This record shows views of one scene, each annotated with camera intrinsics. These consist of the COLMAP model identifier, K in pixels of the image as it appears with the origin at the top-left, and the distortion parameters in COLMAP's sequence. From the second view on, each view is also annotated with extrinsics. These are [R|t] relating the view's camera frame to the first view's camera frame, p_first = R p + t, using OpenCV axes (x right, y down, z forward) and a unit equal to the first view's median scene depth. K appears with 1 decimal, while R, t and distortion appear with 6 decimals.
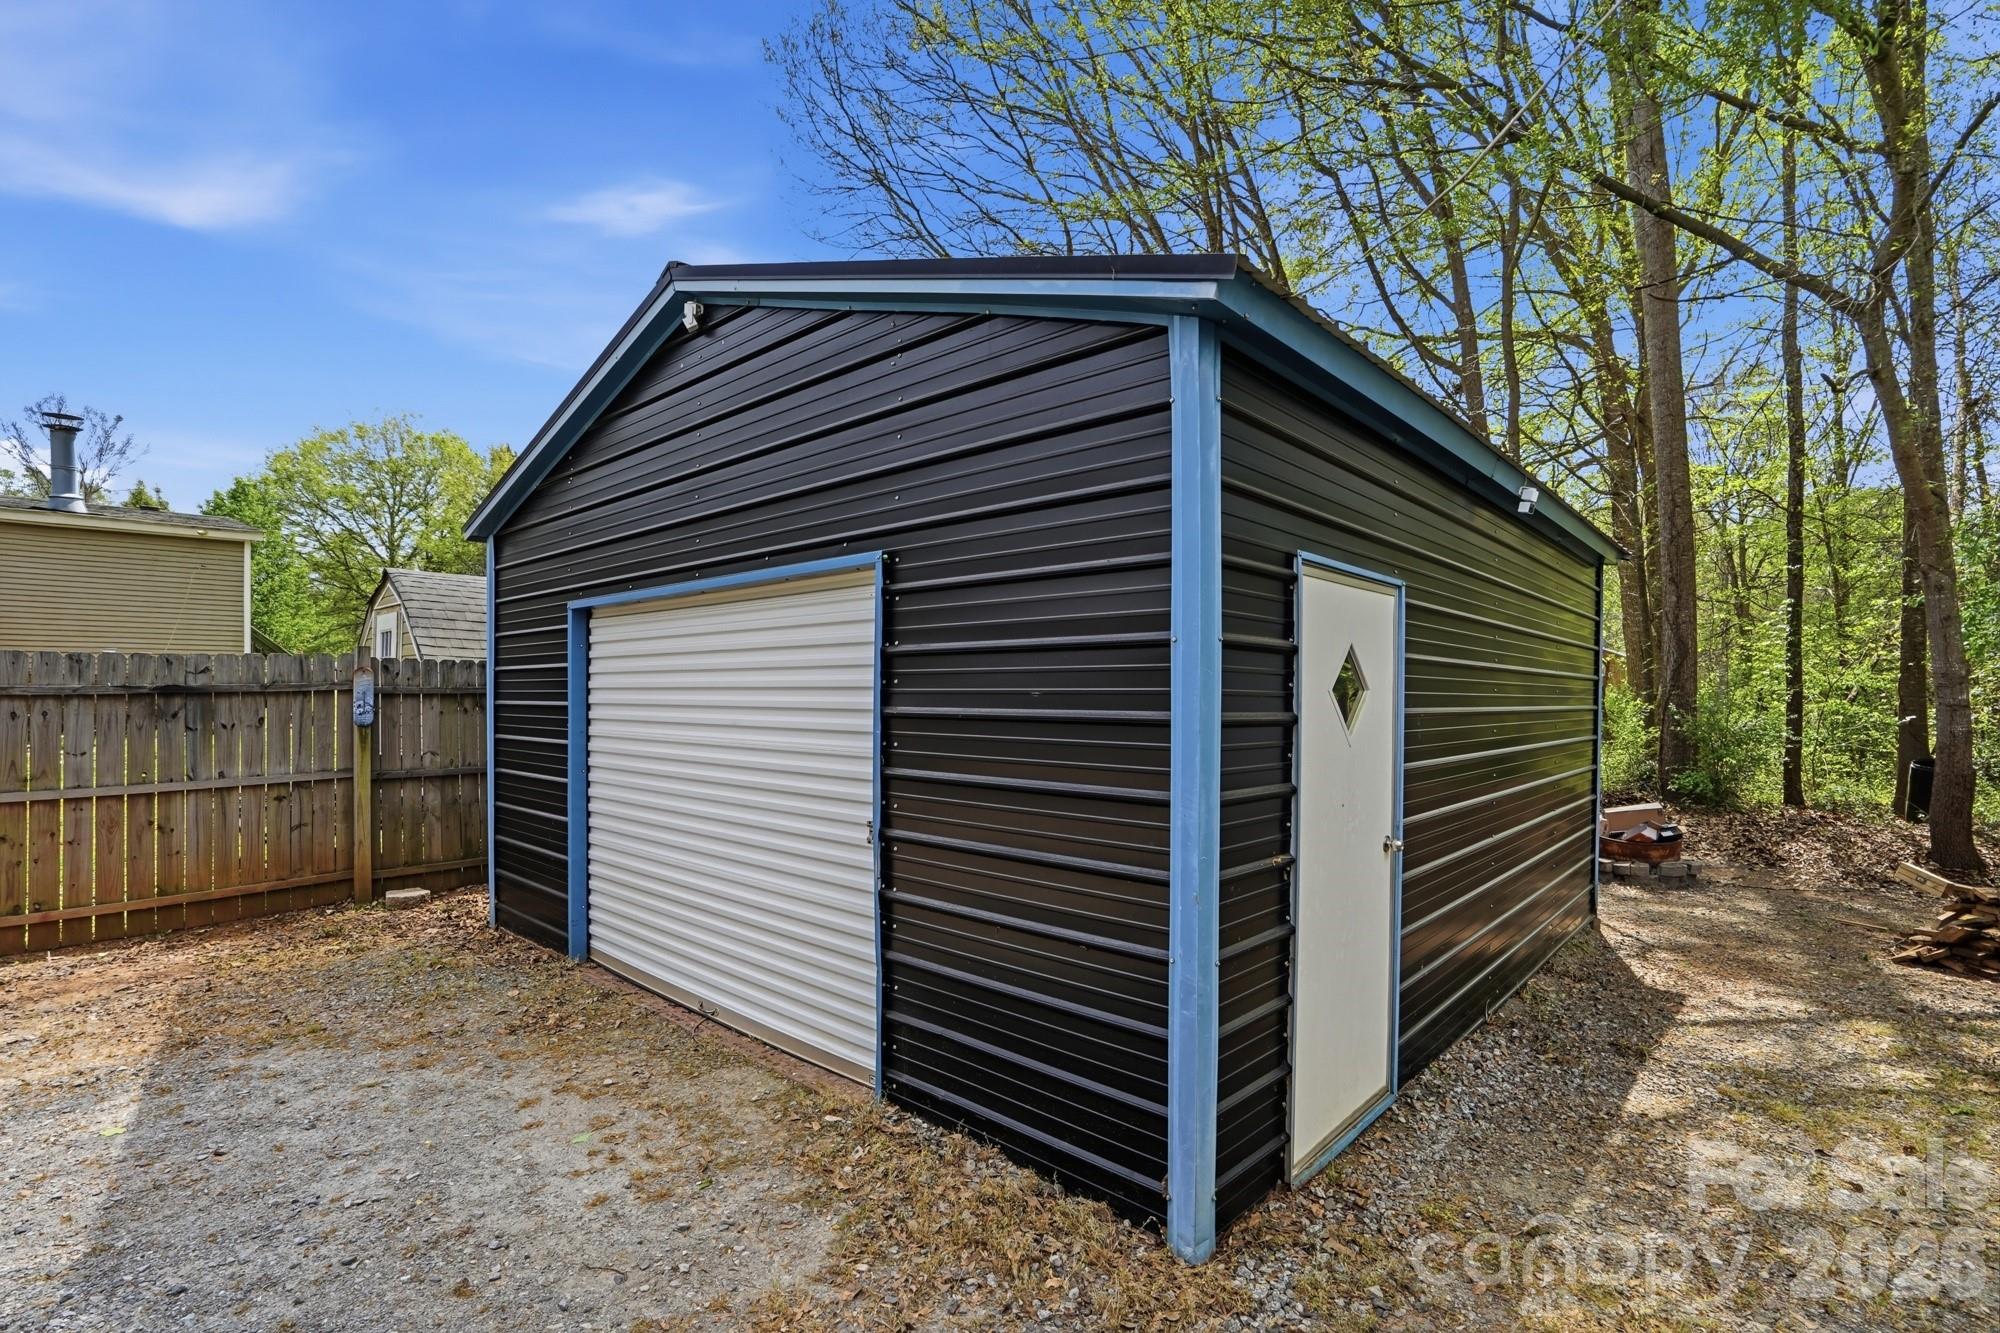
lens RADIAL K [[931.4, 0, 1011.0], [0, 931.4, 679.0], [0, 0, 1]] dist [-0.039032, 0.011074]
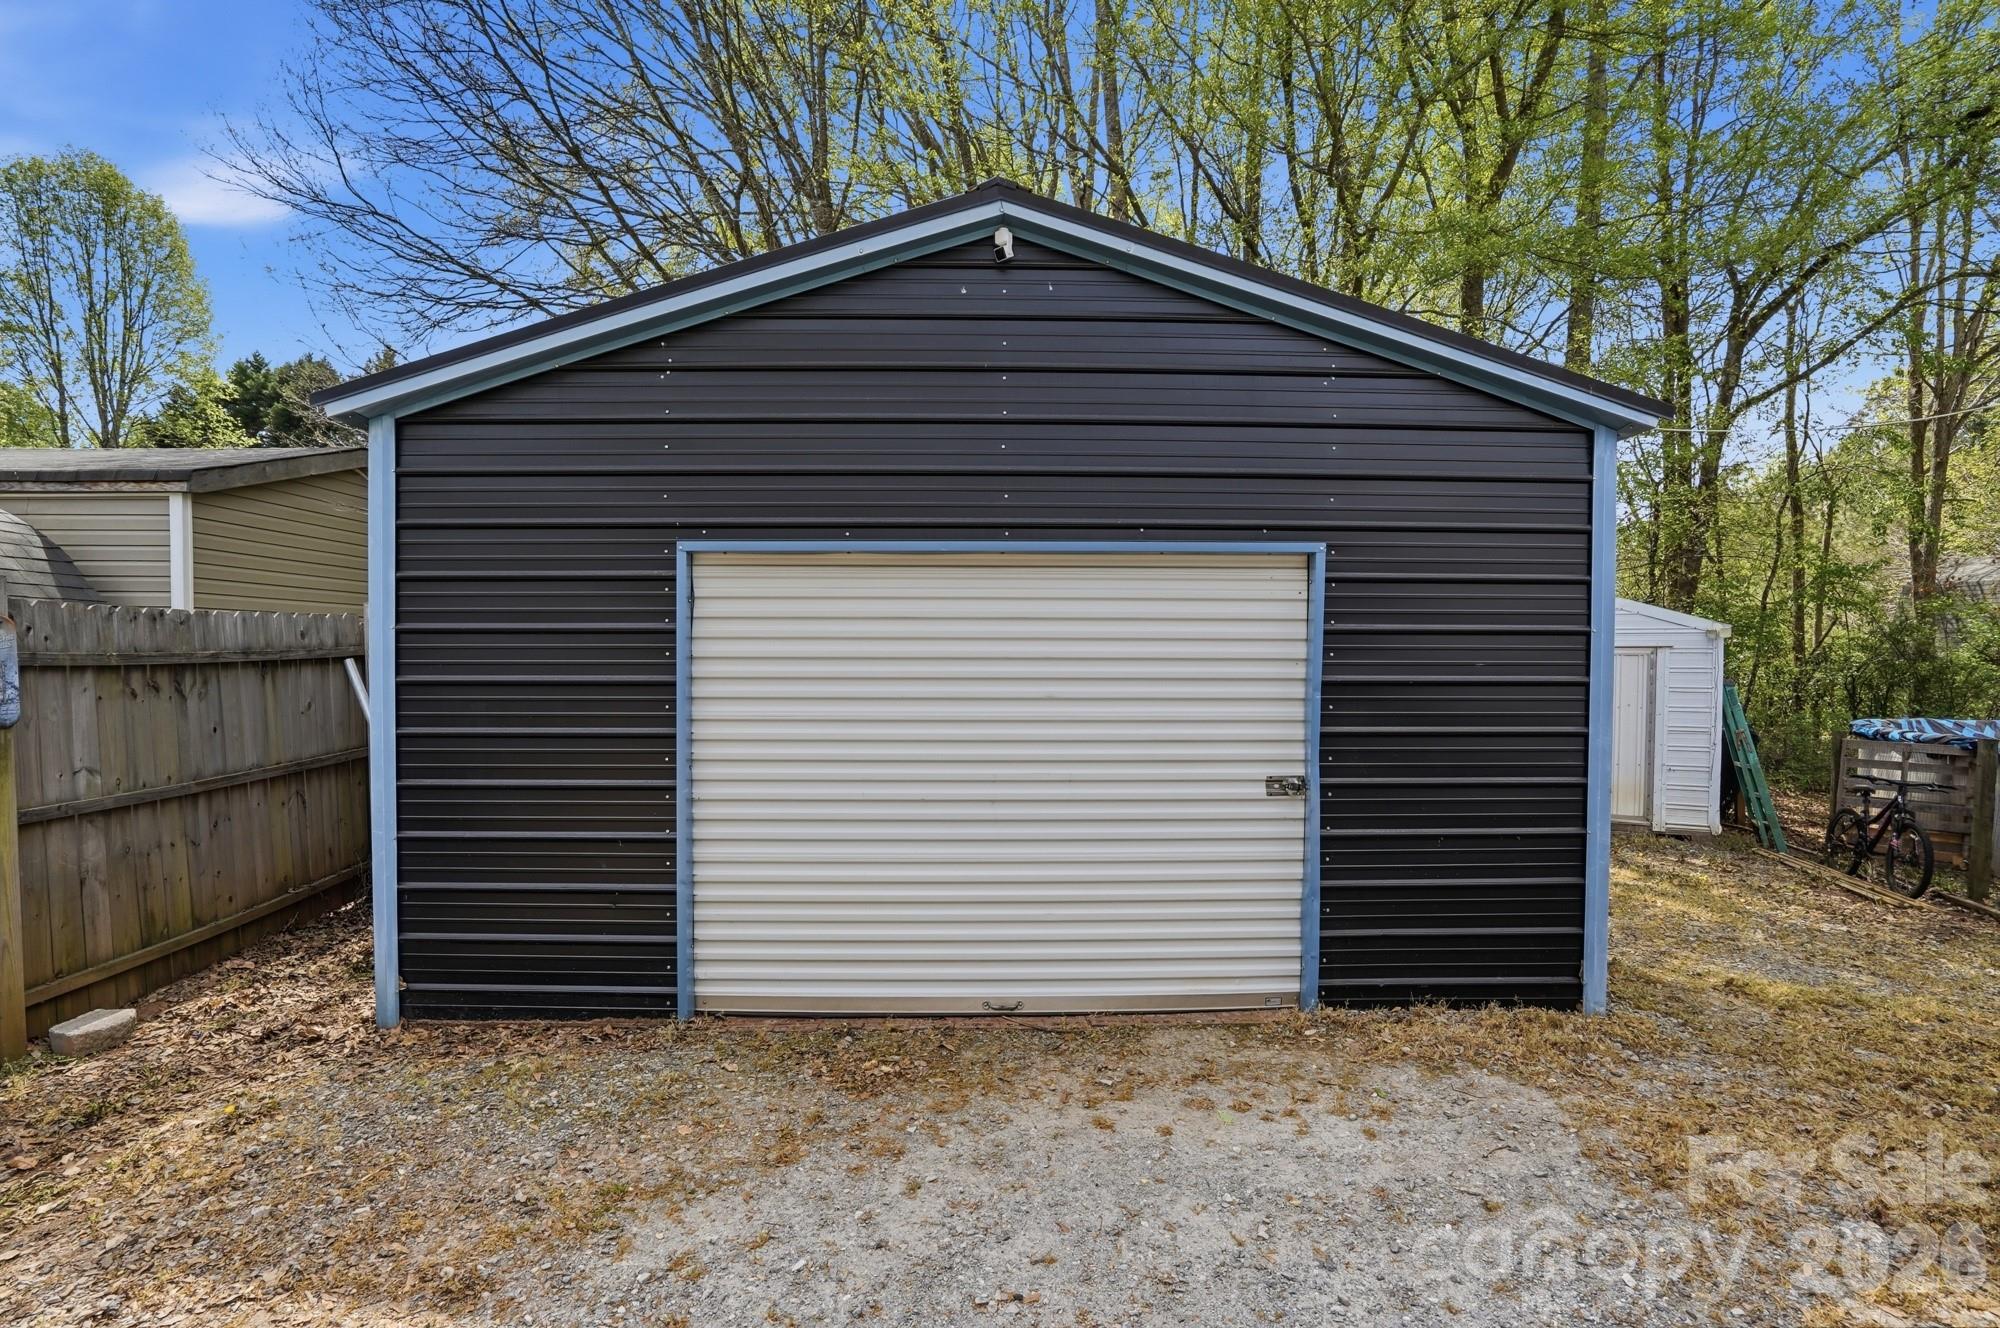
lens RADIAL K [[931.4, 0, 1007.2], [0, 931.4, 666.7], [0, 0, 1]] dist [-0.039032, 0.011074]
pose [[0.716780, 0.000491, 0.697299, -1.183801], [-0.011791, 0.999865, 0.011417, 0.009082], [-0.697200, -0.016405, 0.716689, 0.414681]]
